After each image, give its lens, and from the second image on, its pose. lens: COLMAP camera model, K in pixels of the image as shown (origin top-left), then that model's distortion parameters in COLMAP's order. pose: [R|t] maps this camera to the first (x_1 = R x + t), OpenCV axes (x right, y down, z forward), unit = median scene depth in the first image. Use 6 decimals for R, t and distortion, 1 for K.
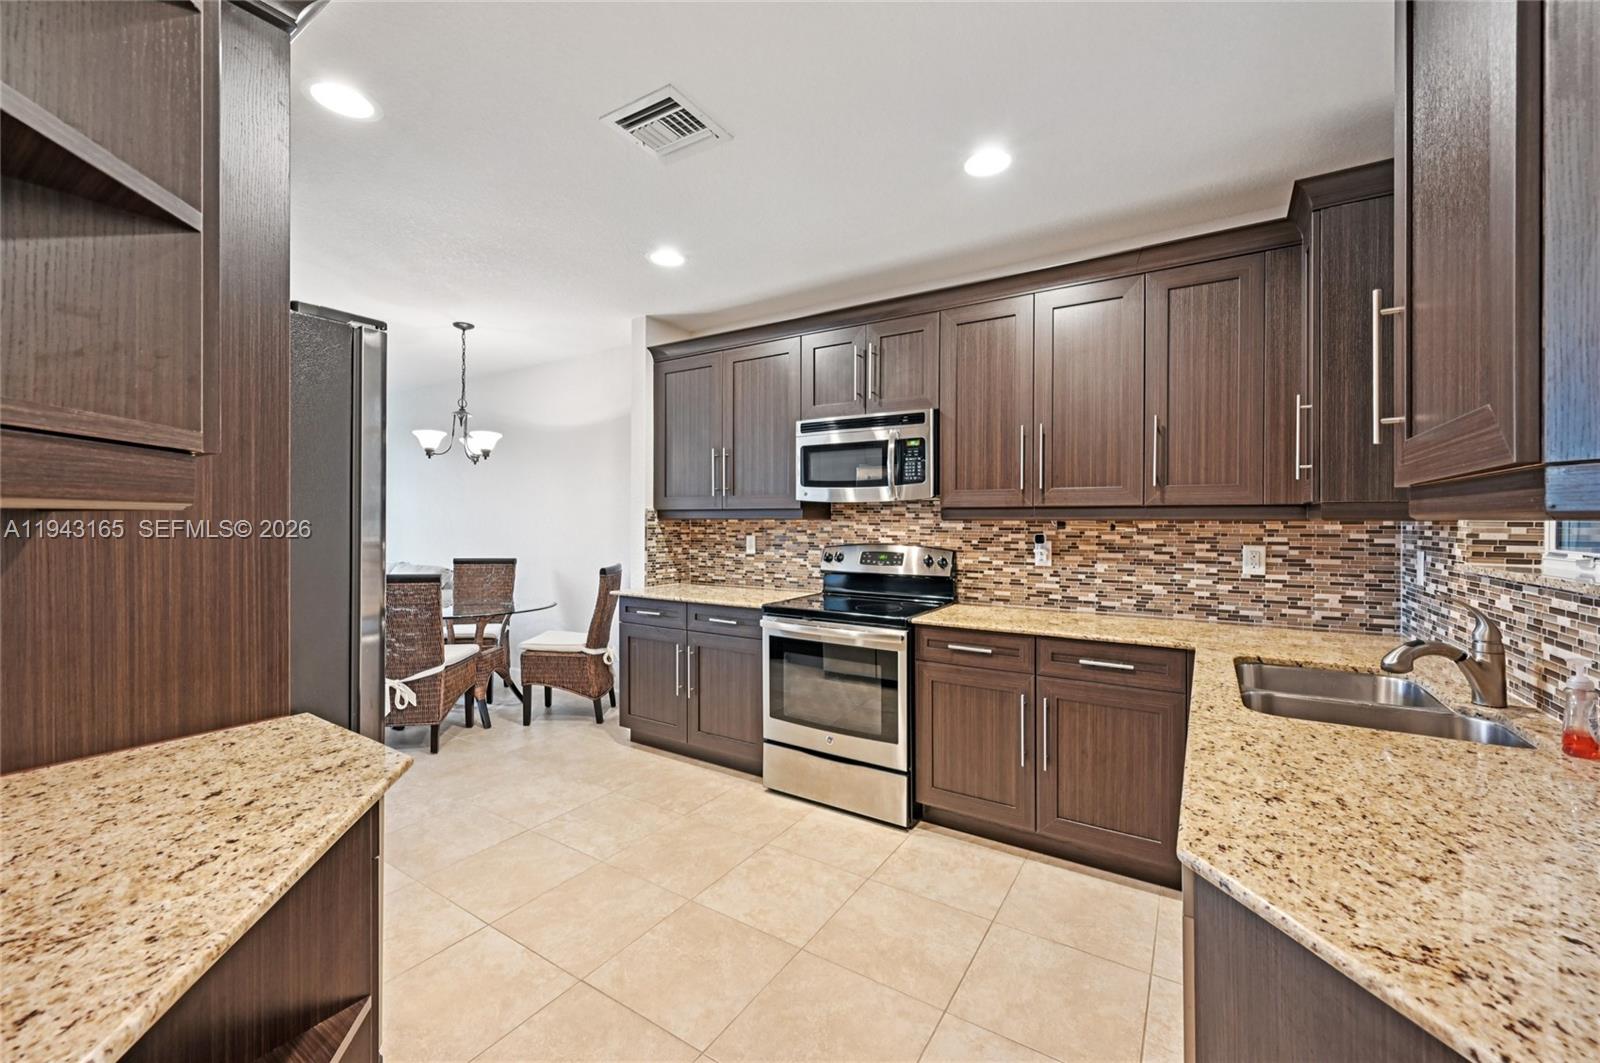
lens RADIAL K [[630.7, 0, 799.9], [0, 630.7, 522.9], [0, 0, 1]] dist [-0.000576, -0.000055]
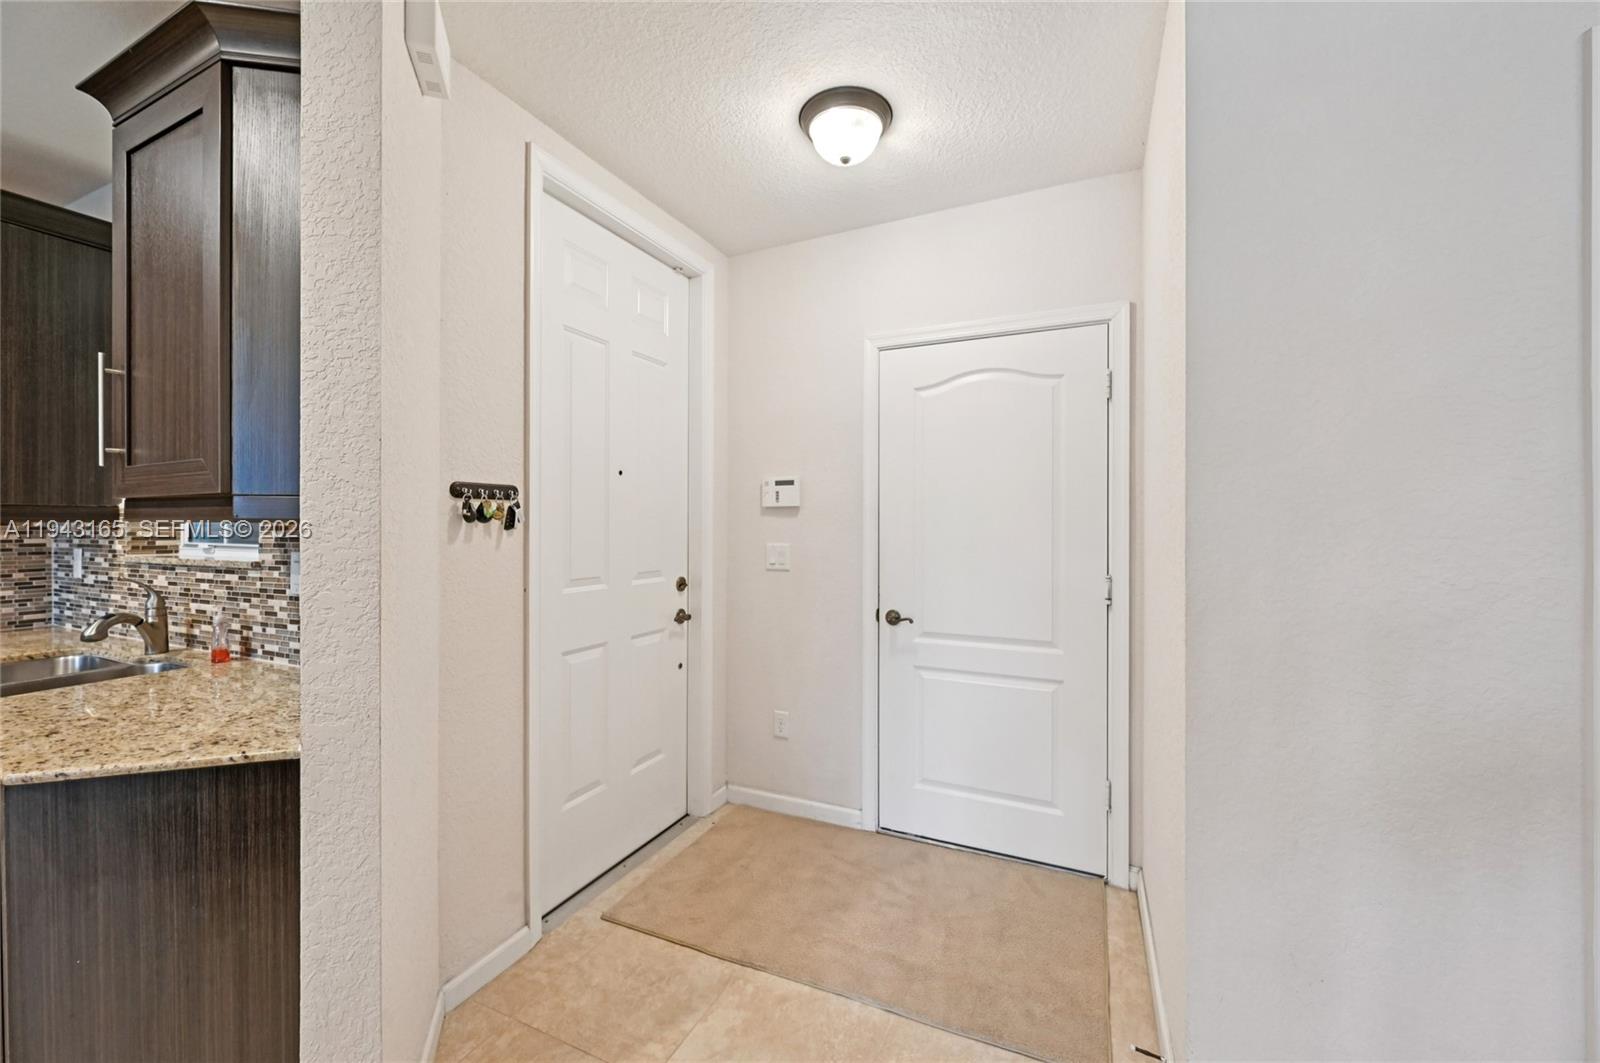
lens RADIAL K [[630.7, 0, 794.9], [0, 630.7, 526.2], [0, 0, 1]] dist [-0.000576, -0.000055]
pose [[-0.125079, -0.004171, 0.992138, -0.336079], [0.001502, 0.999989, 0.004394, 0.000913], [-0.992146, 0.002039, -0.125071, -0.165530]]
